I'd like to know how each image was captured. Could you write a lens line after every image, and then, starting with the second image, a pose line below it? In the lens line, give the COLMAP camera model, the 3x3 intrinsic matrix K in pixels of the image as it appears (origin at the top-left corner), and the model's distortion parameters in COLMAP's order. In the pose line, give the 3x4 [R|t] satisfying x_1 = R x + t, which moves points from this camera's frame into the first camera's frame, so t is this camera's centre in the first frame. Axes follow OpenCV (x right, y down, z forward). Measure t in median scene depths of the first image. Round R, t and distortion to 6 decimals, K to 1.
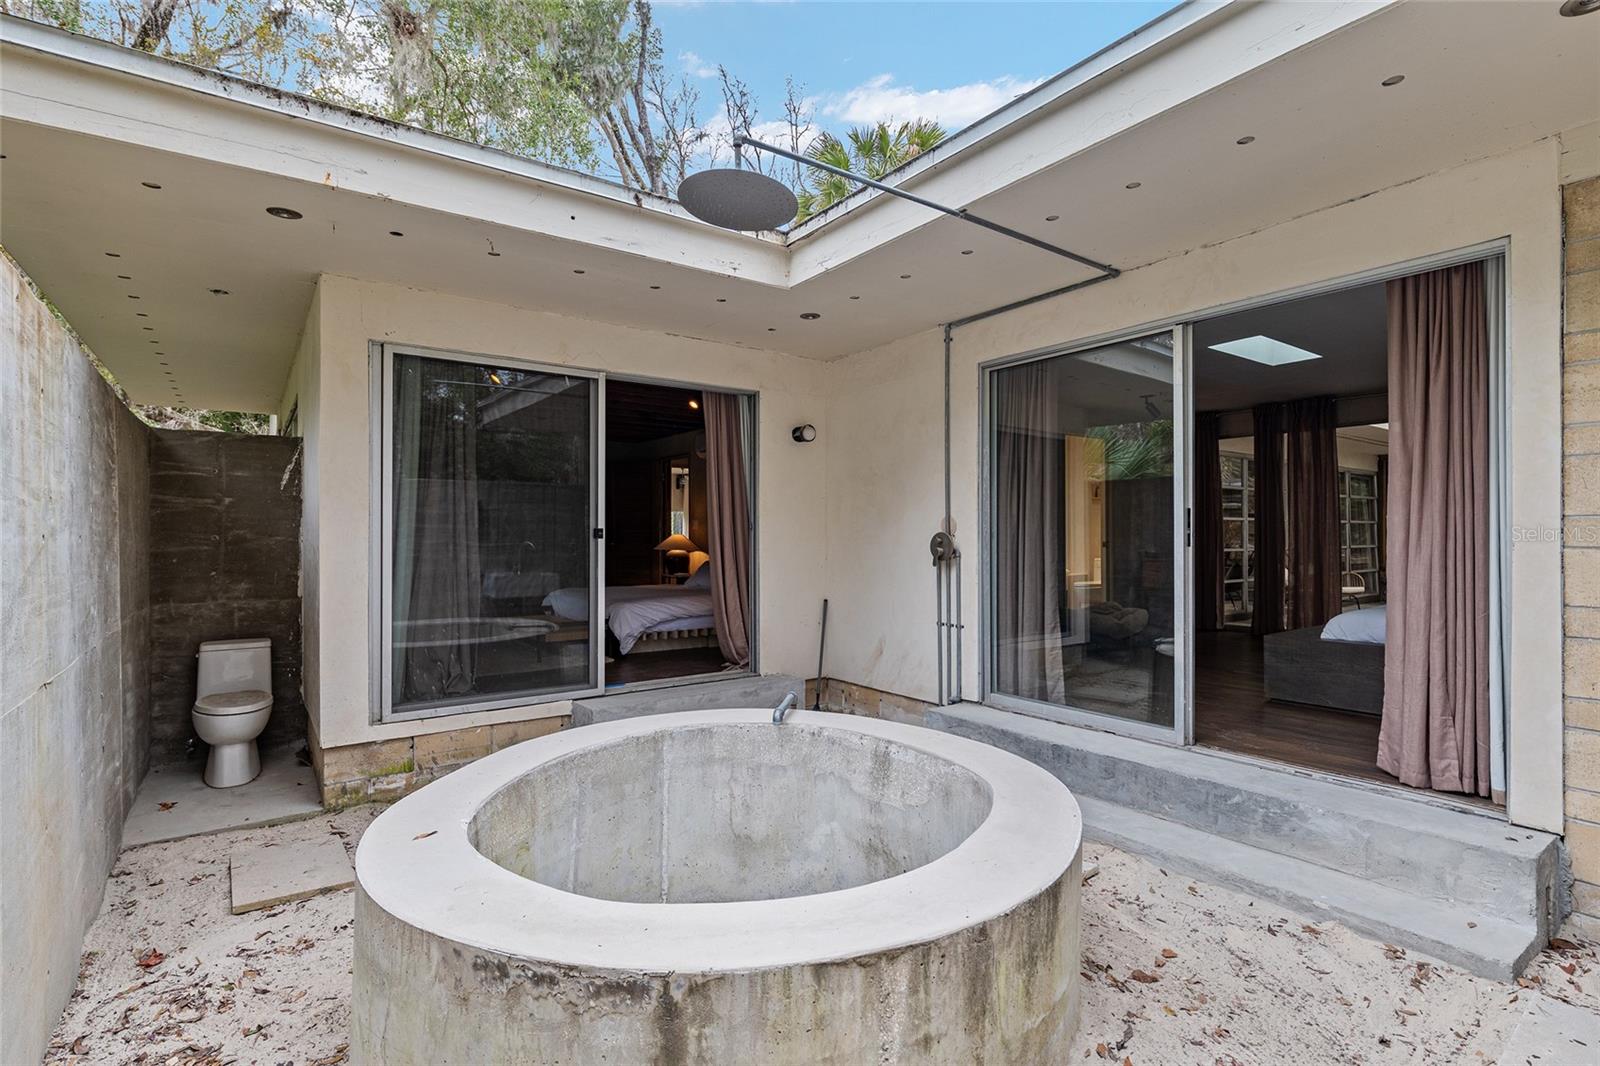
lens RADIAL K [[760.9, 0, 797.2], [0, 760.9, 534.5], [0, 0, 1]] dist [0.001615, 0.000209]
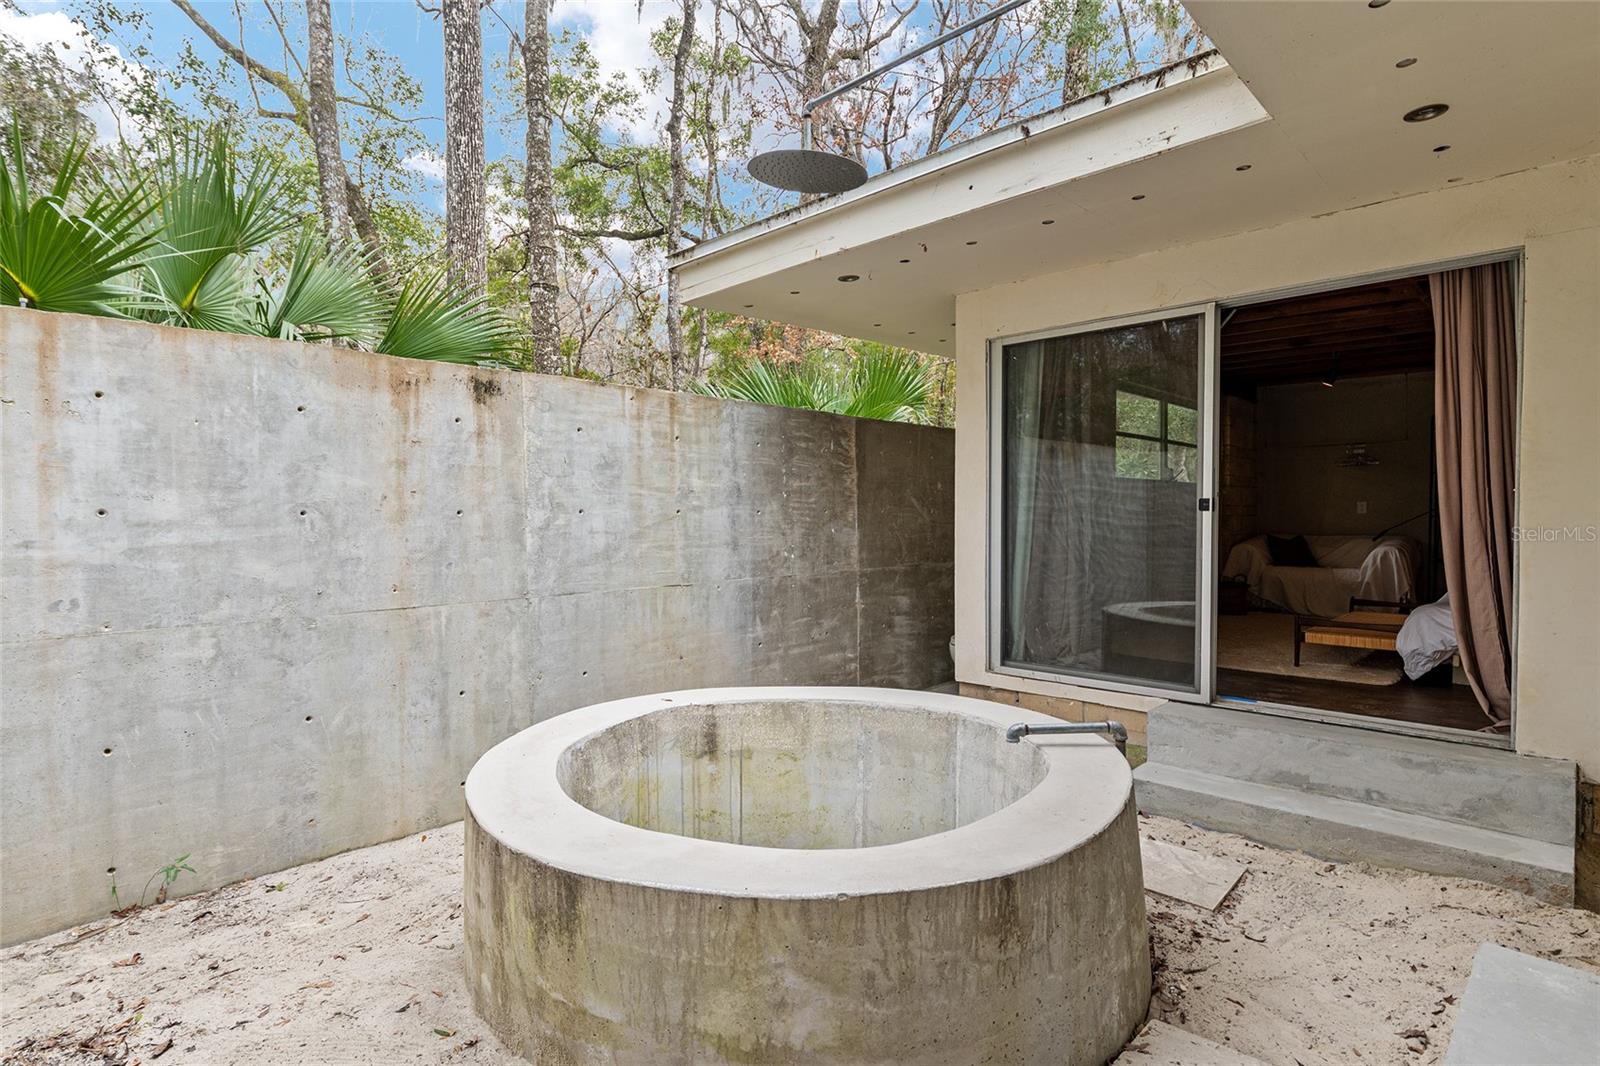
lens RADIAL K [[819.5, 0, 797.5], [0, 819.5, 534.5], [0, 0, 1]] dist [-0.001542, -0.000906]
pose [[0.173360, 0.024284, -0.984559, 0.575854], [0.005855, 0.999653, 0.025687, 0.005981], [0.984841, -0.010218, 0.173157, 0.464655]]
